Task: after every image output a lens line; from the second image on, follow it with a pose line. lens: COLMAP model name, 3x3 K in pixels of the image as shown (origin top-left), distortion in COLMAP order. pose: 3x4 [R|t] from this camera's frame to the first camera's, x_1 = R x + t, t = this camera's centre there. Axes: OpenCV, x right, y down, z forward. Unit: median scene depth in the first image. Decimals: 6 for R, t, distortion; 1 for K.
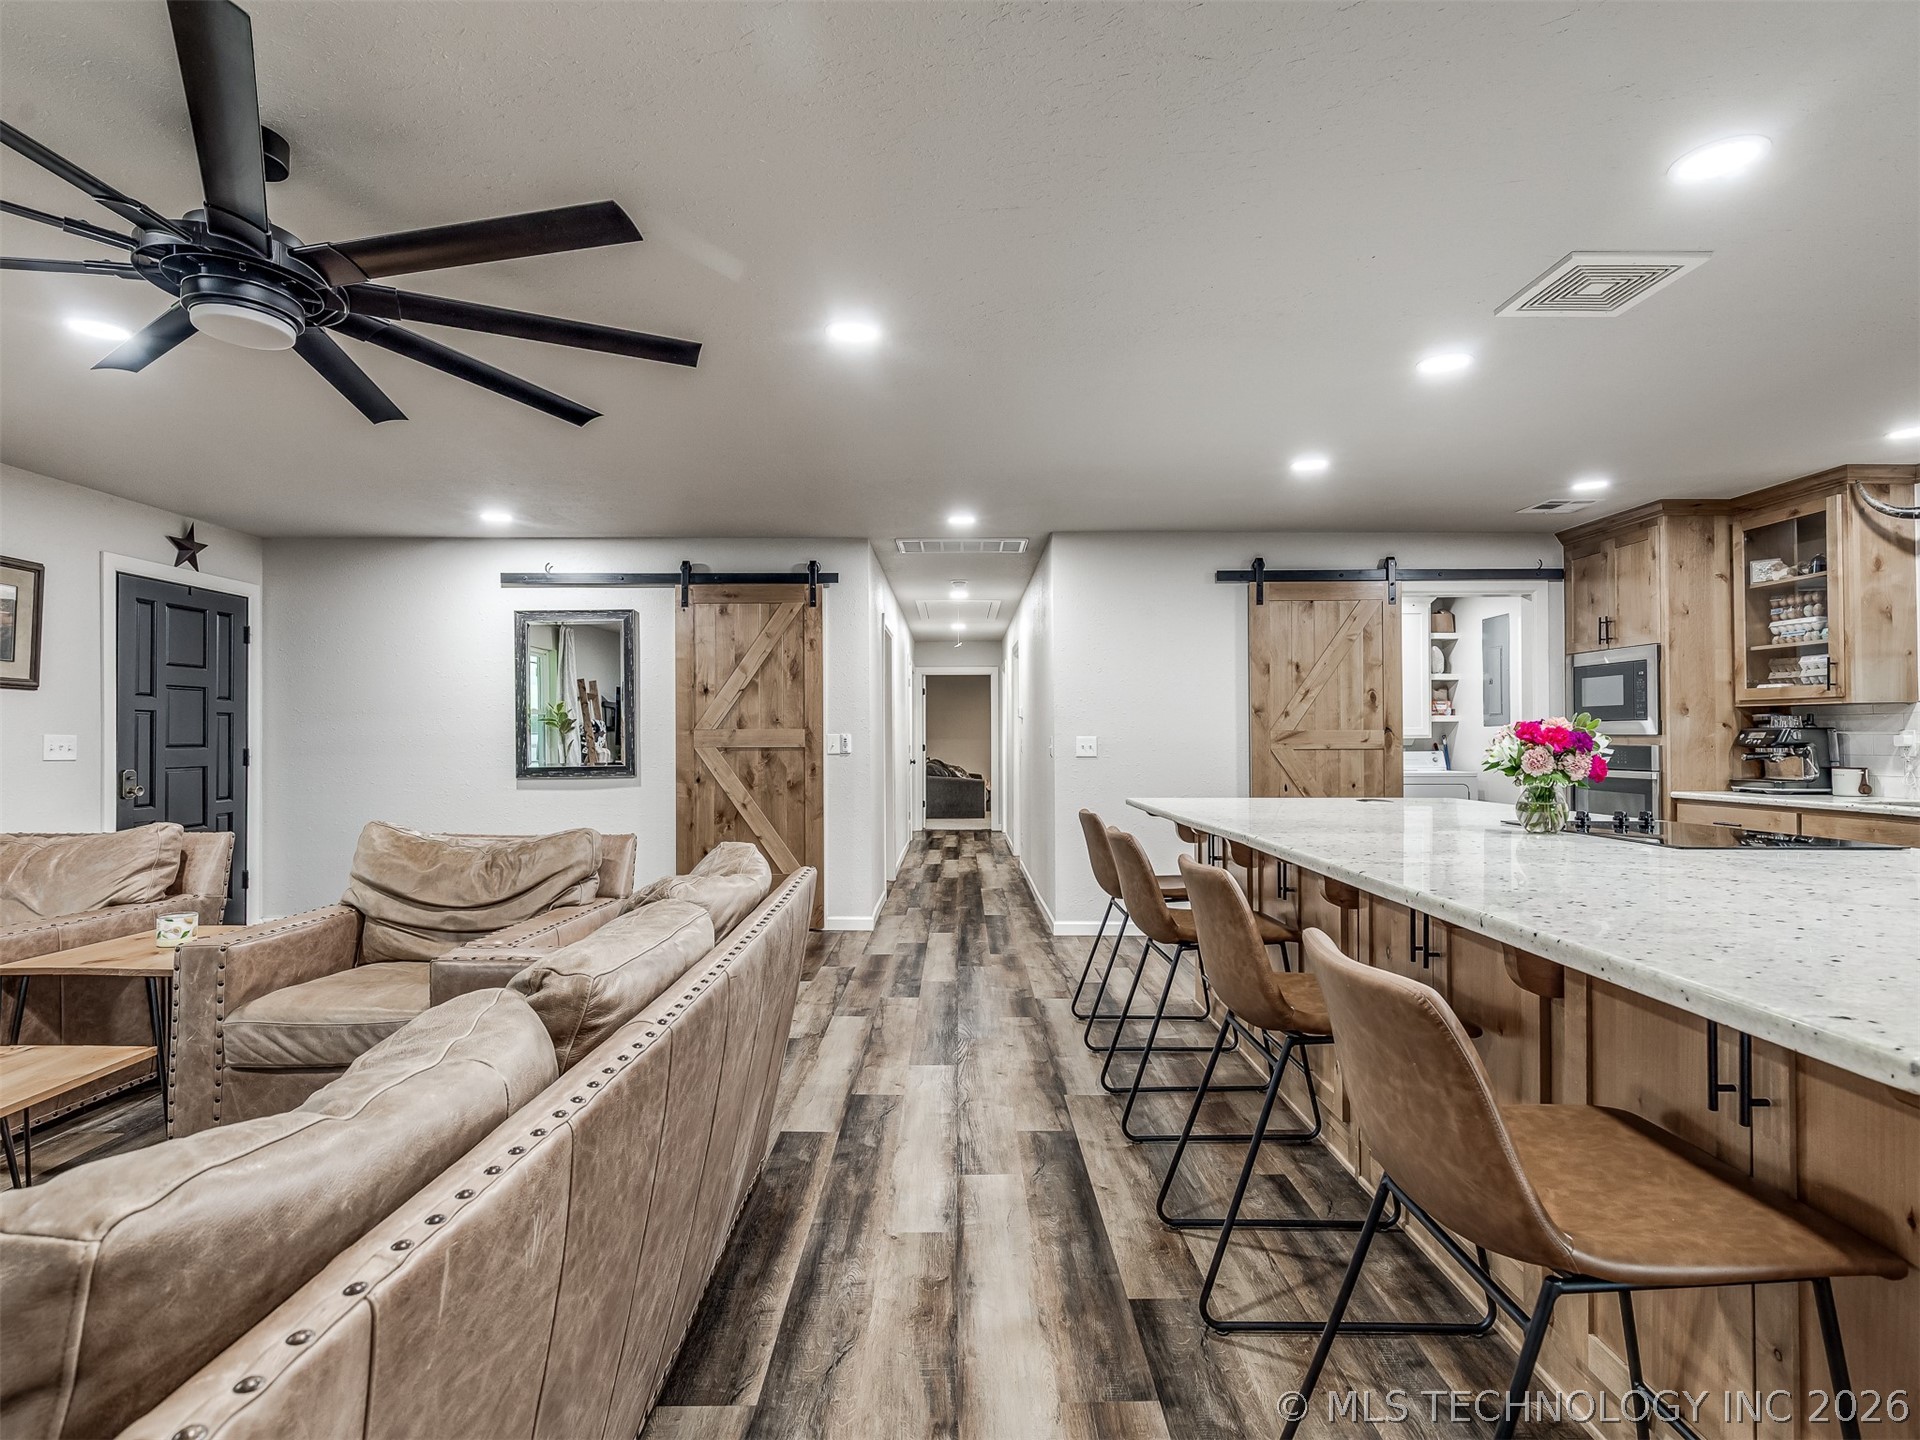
lens RADIAL K [[977.8, 0, 961.5], [0, 977.8, 726.0], [0, 0, 1]] dist [0.007040, -0.000937]
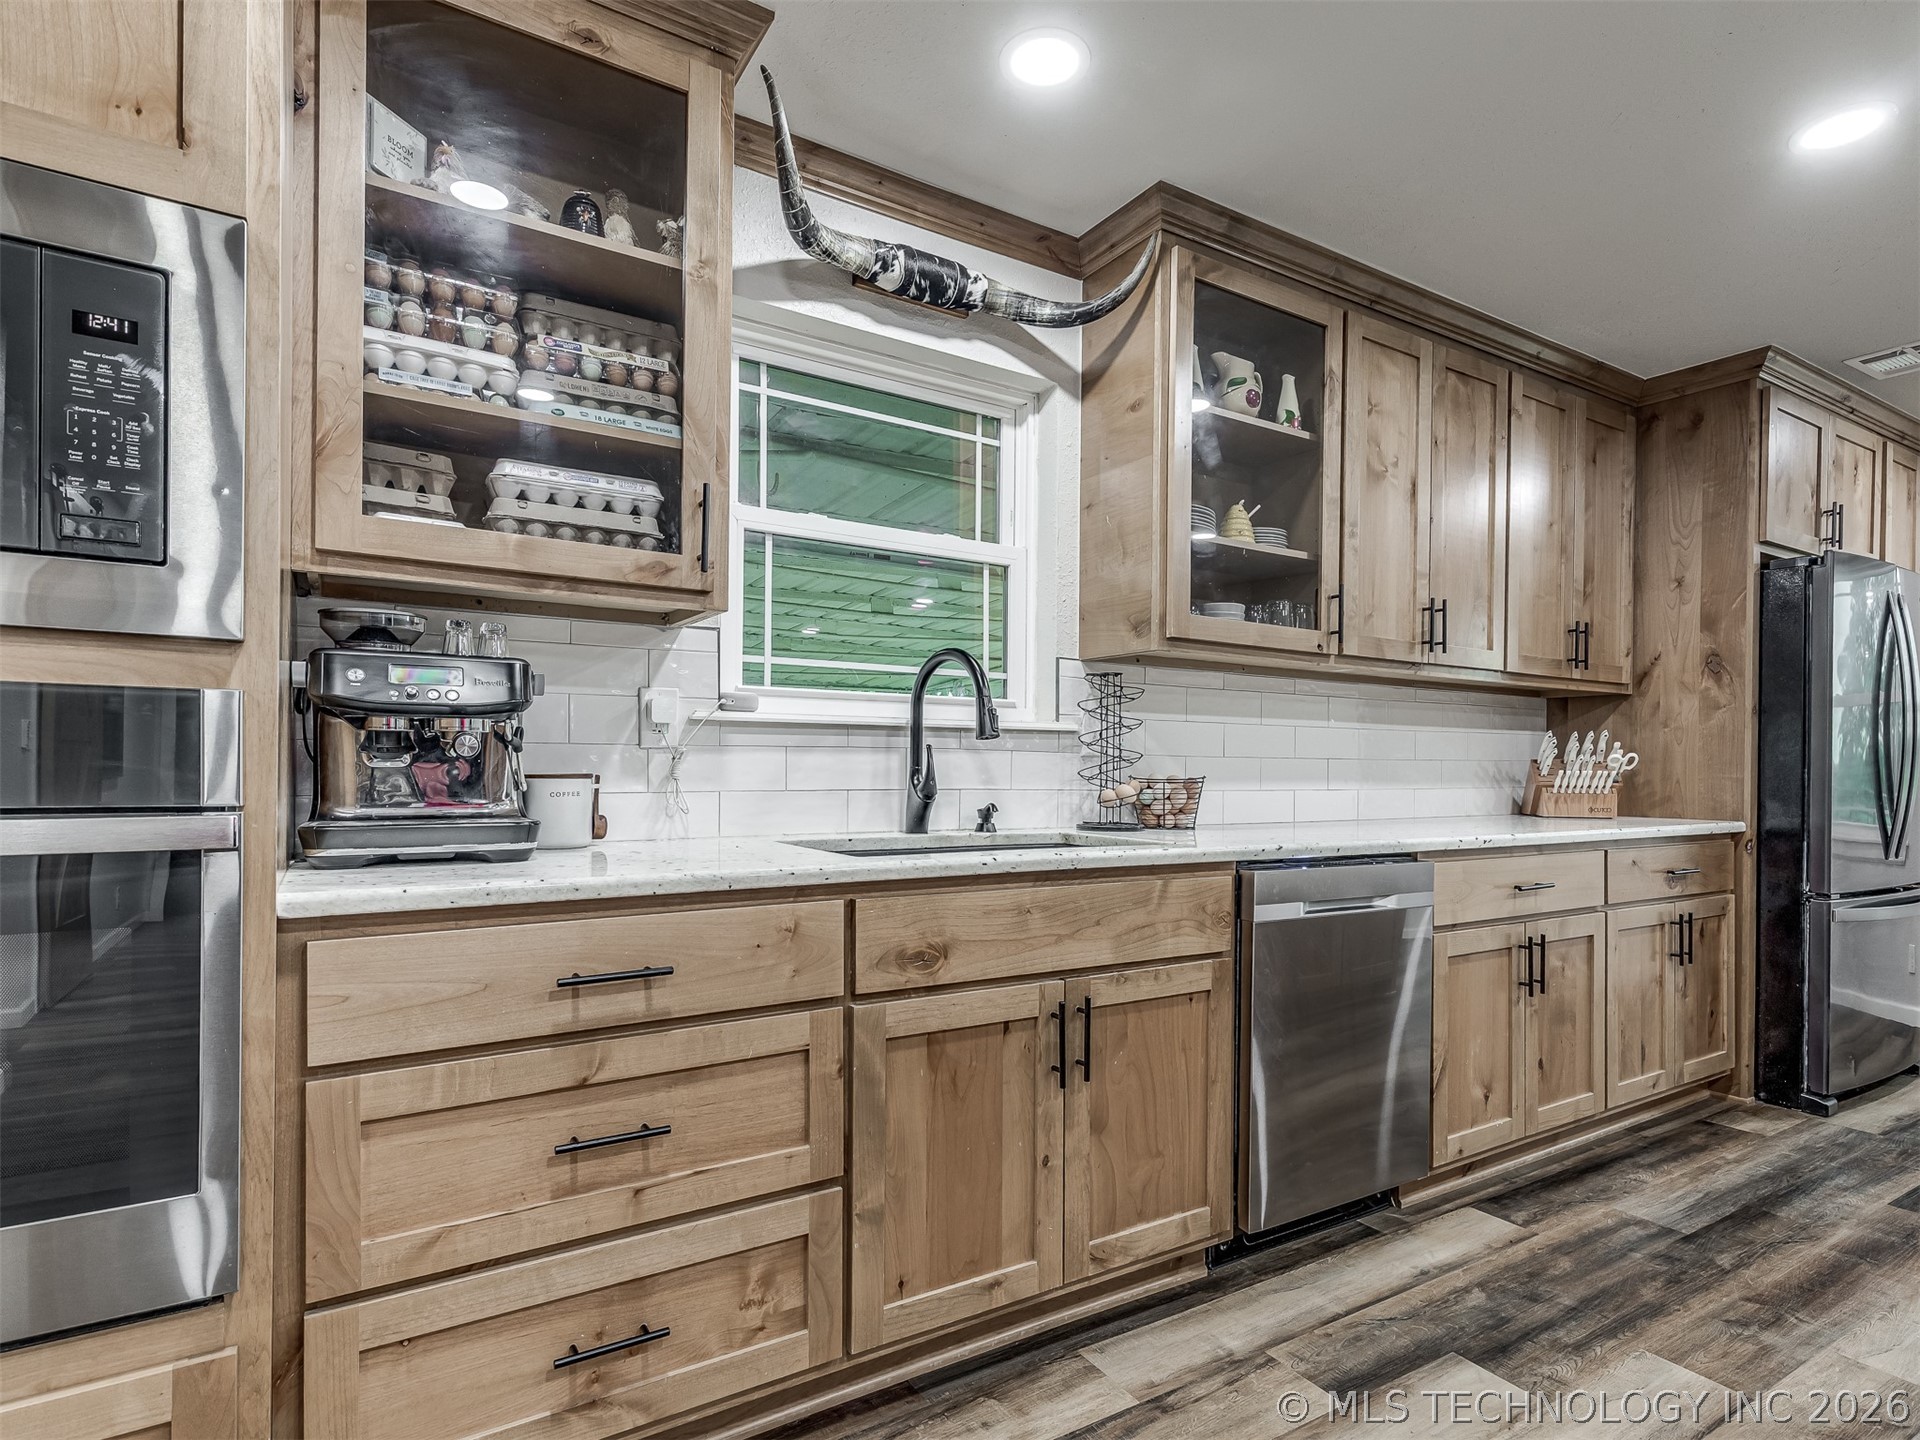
lens RADIAL K [[1011.1, 0, 971.0], [0, 1011.1, 768.7], [0, 0, 1]] dist [0.012327, -0.001498]
pose [[-0.526513, -0.008012, 0.850130, 0.377675], [-0.021997, 0.999749, -0.004202, 0.030245], [-0.849883, -0.020913, -0.526557, 0.855275]]
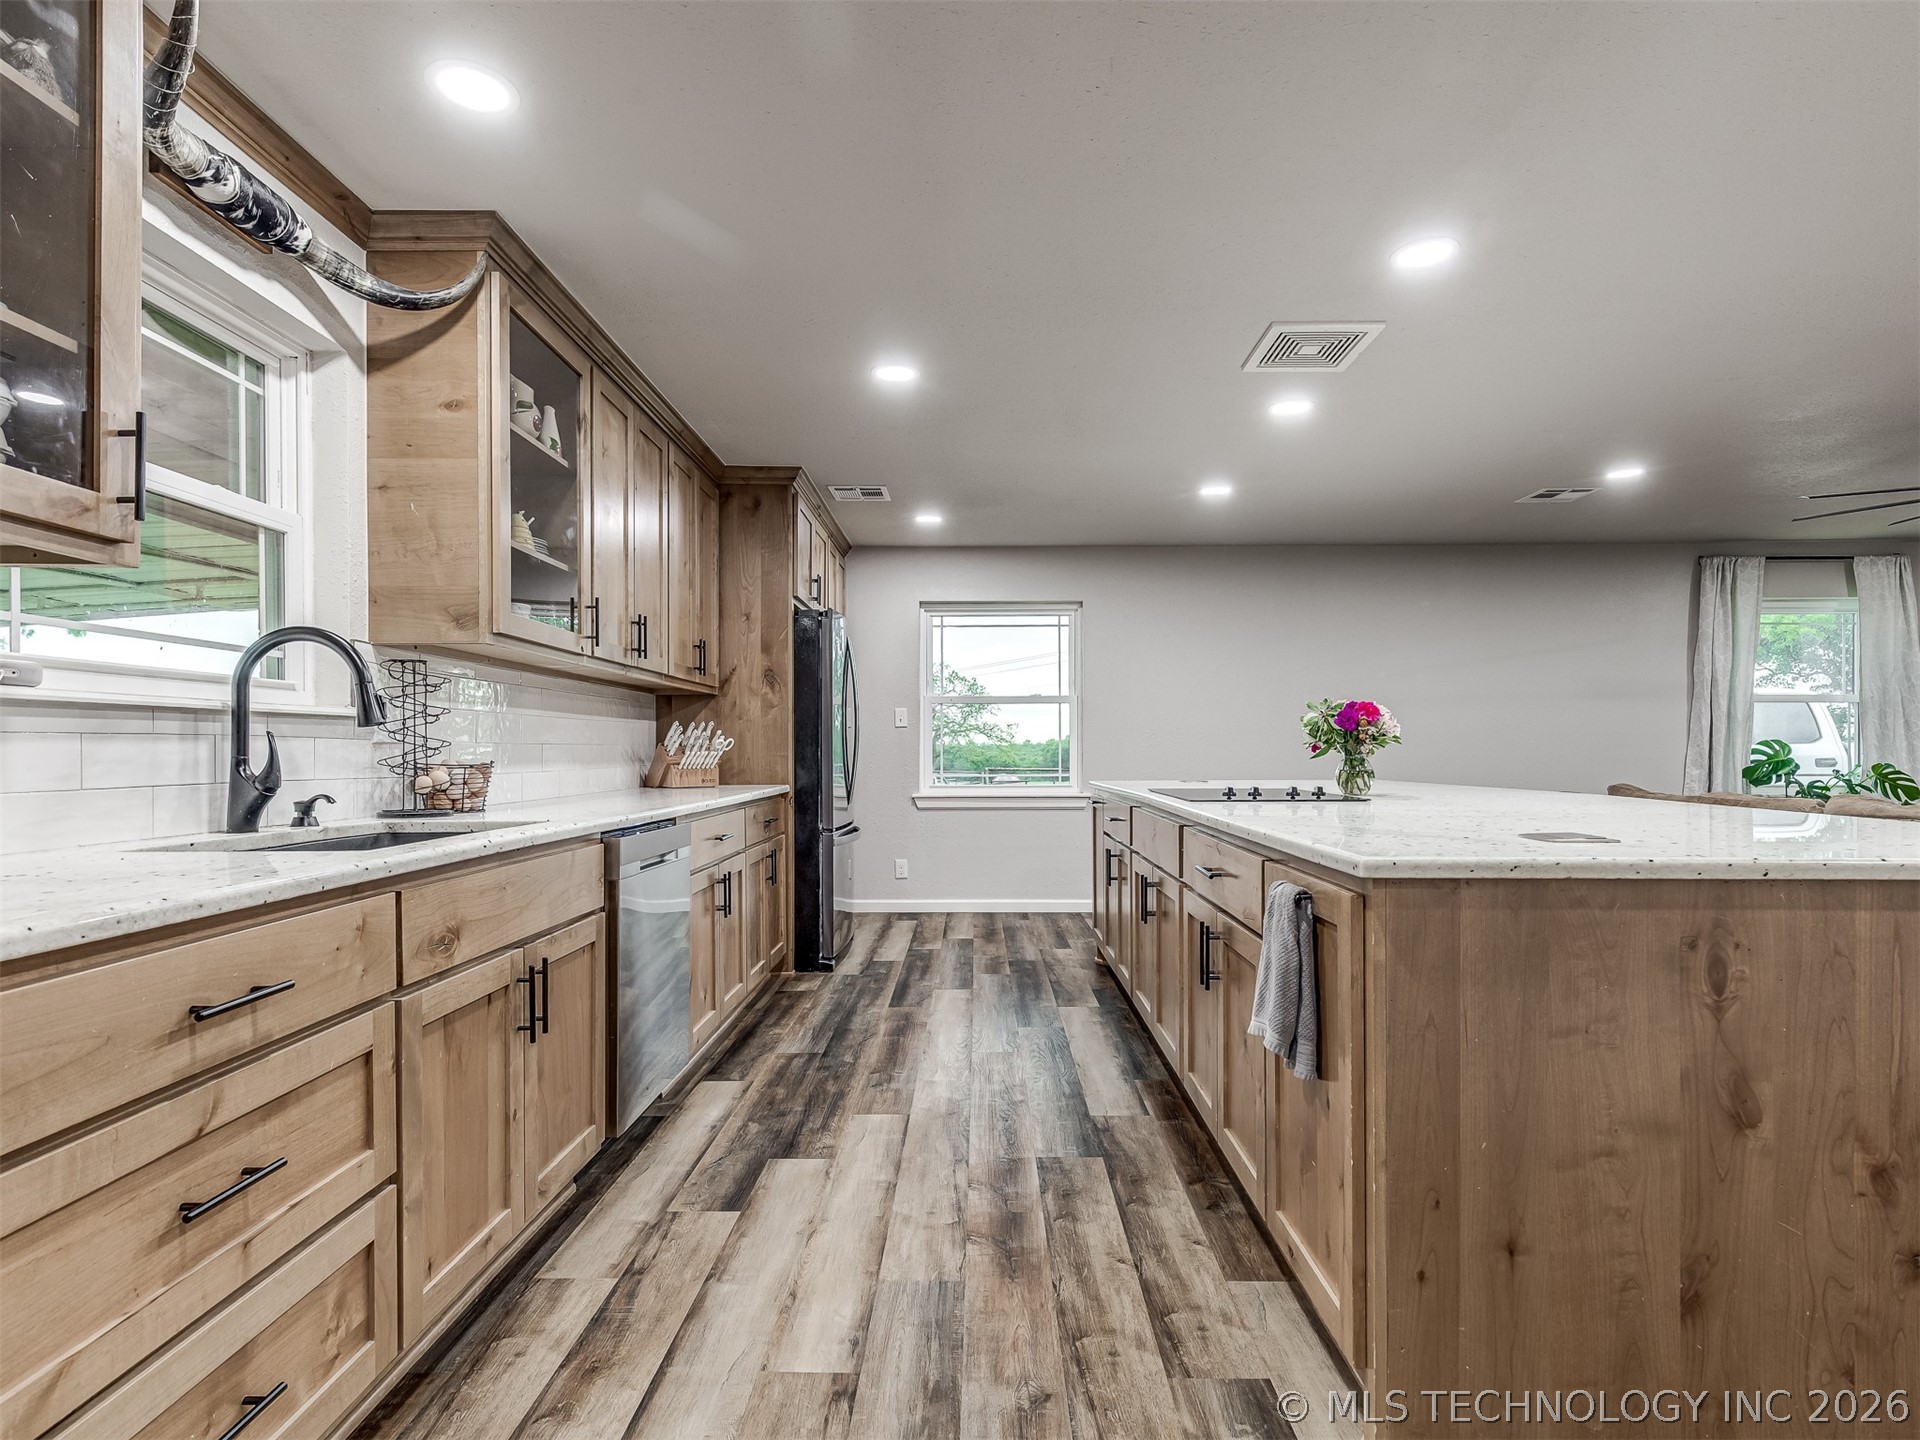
lens RADIAL K [[995.6, 0, 970.3], [0, 995.6, 754.0], [0, 0, 1]] dist [0.006134, -0.000396]
pose [[-0.999914, 0.003221, 0.012734, 0.471576], [0.003079, 0.999933, -0.011146, 0.032098], [-0.012769, -0.011106, -0.999857, 1.003570]]
